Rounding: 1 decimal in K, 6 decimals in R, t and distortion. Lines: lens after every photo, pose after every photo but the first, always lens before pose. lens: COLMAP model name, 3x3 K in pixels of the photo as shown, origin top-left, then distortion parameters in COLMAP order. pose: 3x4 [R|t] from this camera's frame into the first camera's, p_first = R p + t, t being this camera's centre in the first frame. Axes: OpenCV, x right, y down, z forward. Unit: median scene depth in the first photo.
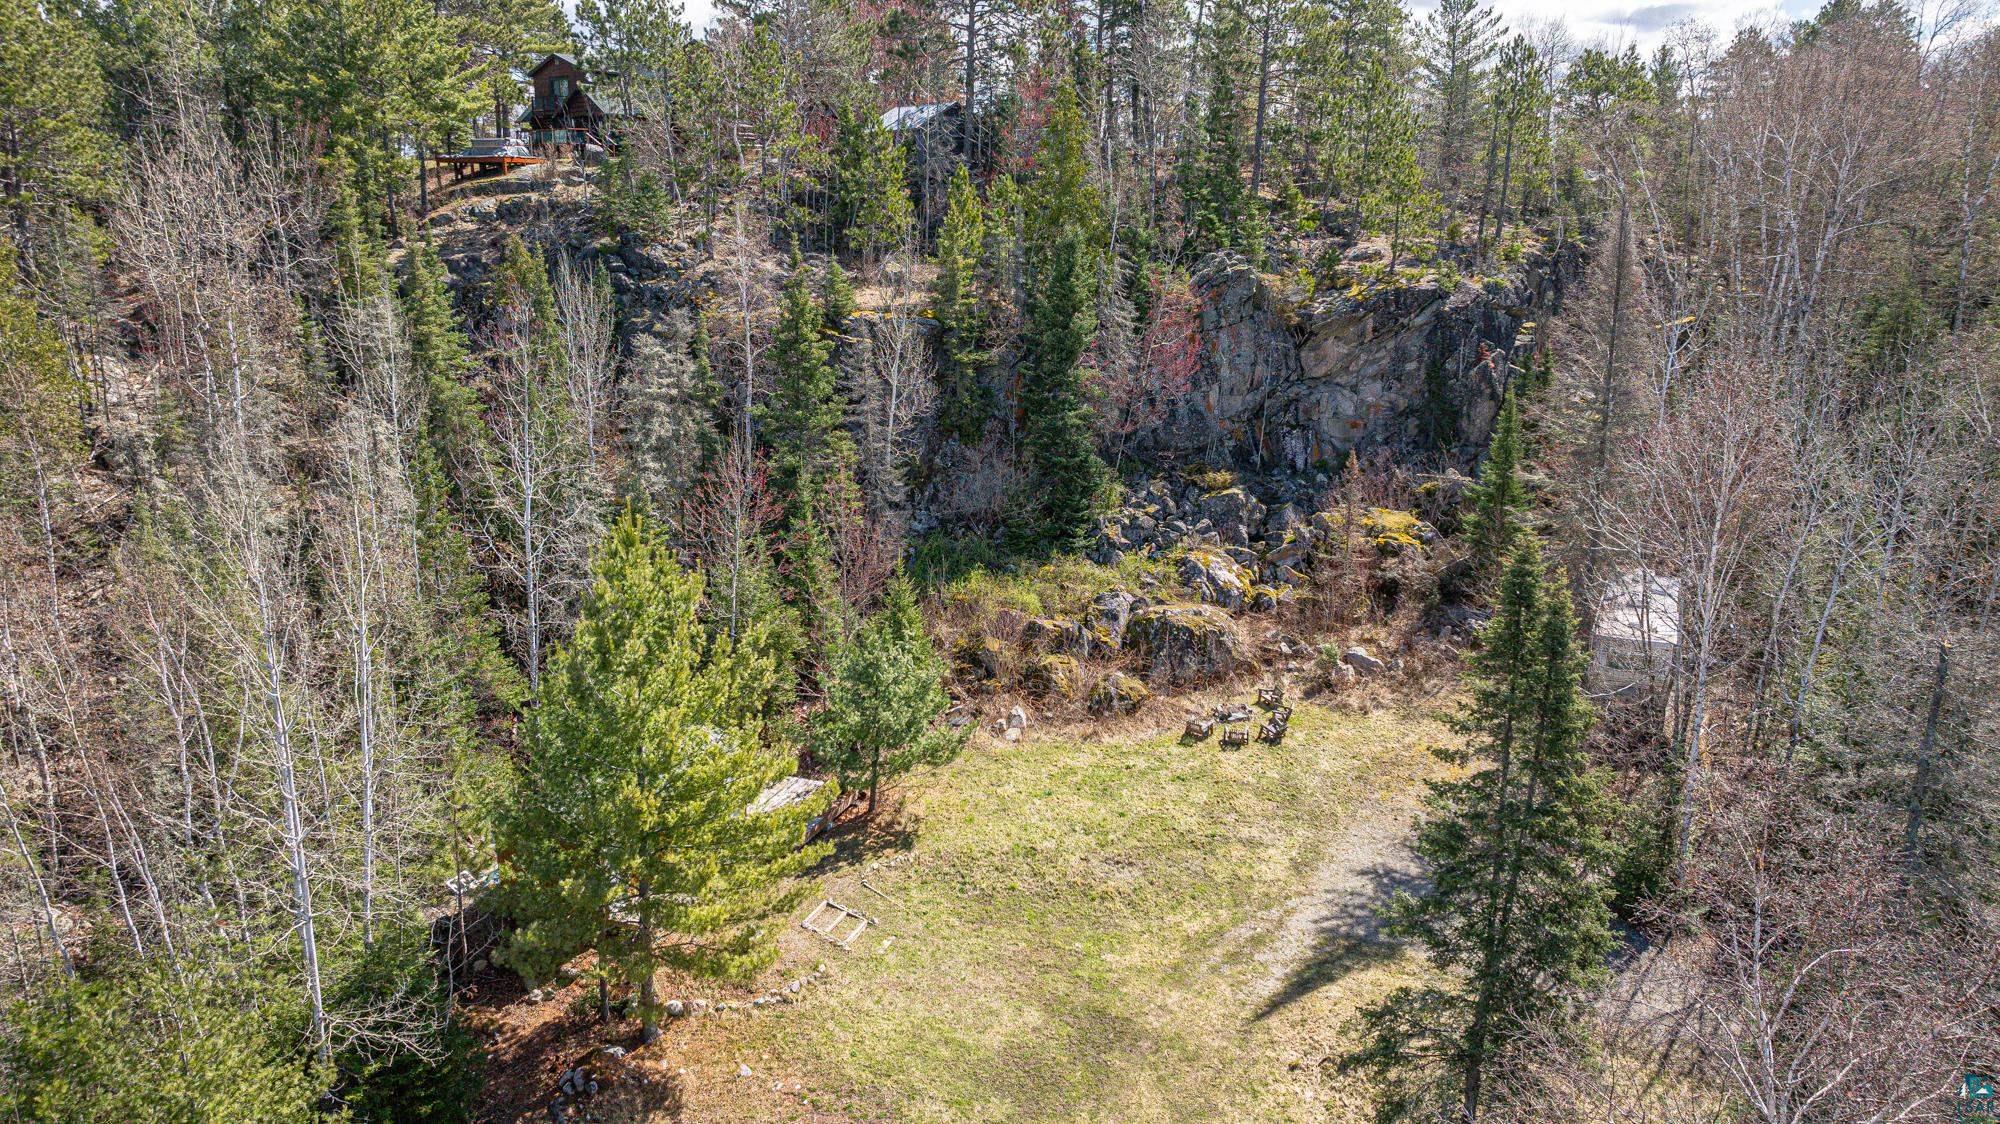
lens RADIAL K [[1415.8, 0, 1011.2], [0, 1415.8, 557.1], [0, 0, 1]] dist [-0.034496, 0.022136]
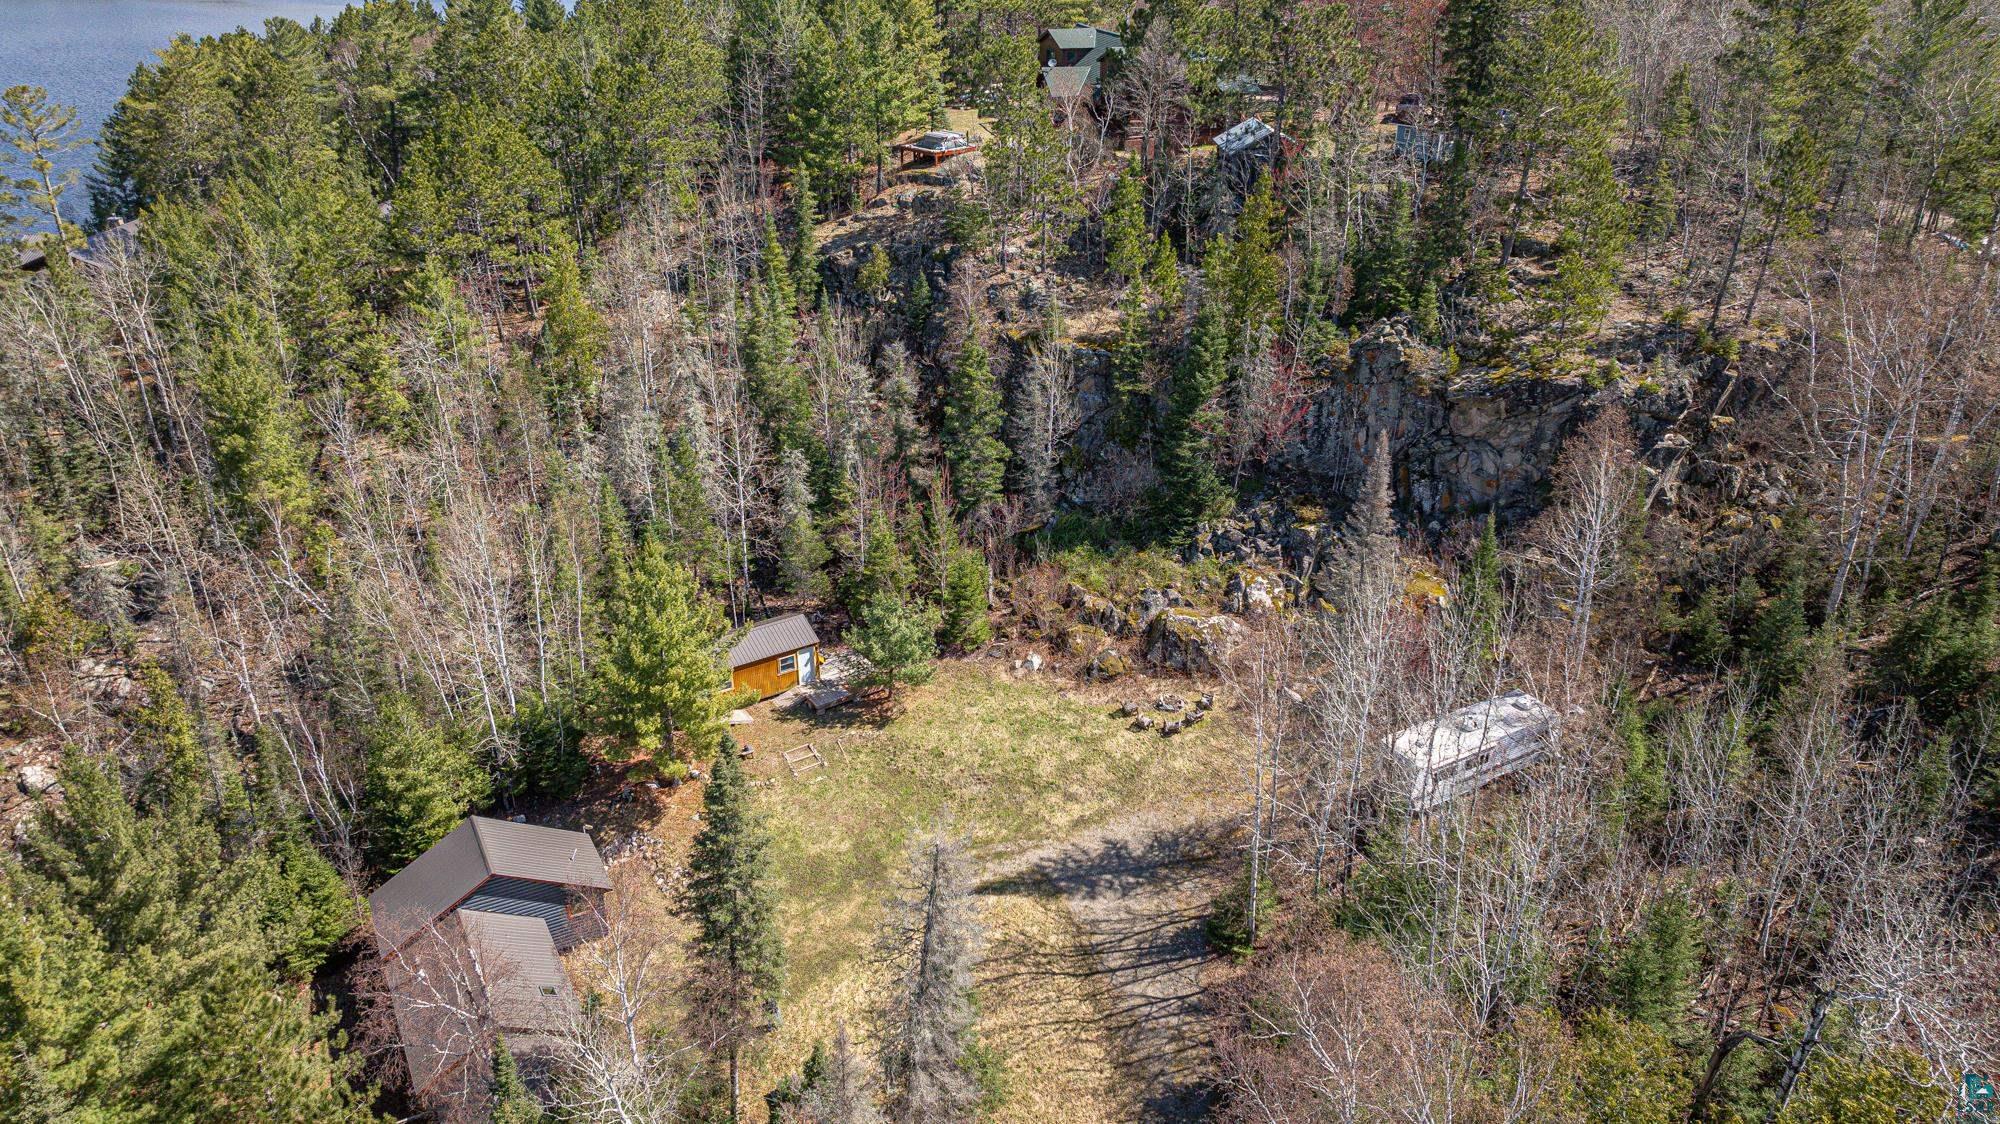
lens RADIAL K [[1415.8, 0, 997.0], [0, 1415.8, 557.9], [0, 0, 1]] dist [-0.034496, 0.022136]
pose [[0.815896, 0.260838, -0.516021, 0.620005], [-0.150324, 0.957466, 0.246297, -0.305929], [0.558316, -0.123382, 0.820402, -0.195321]]
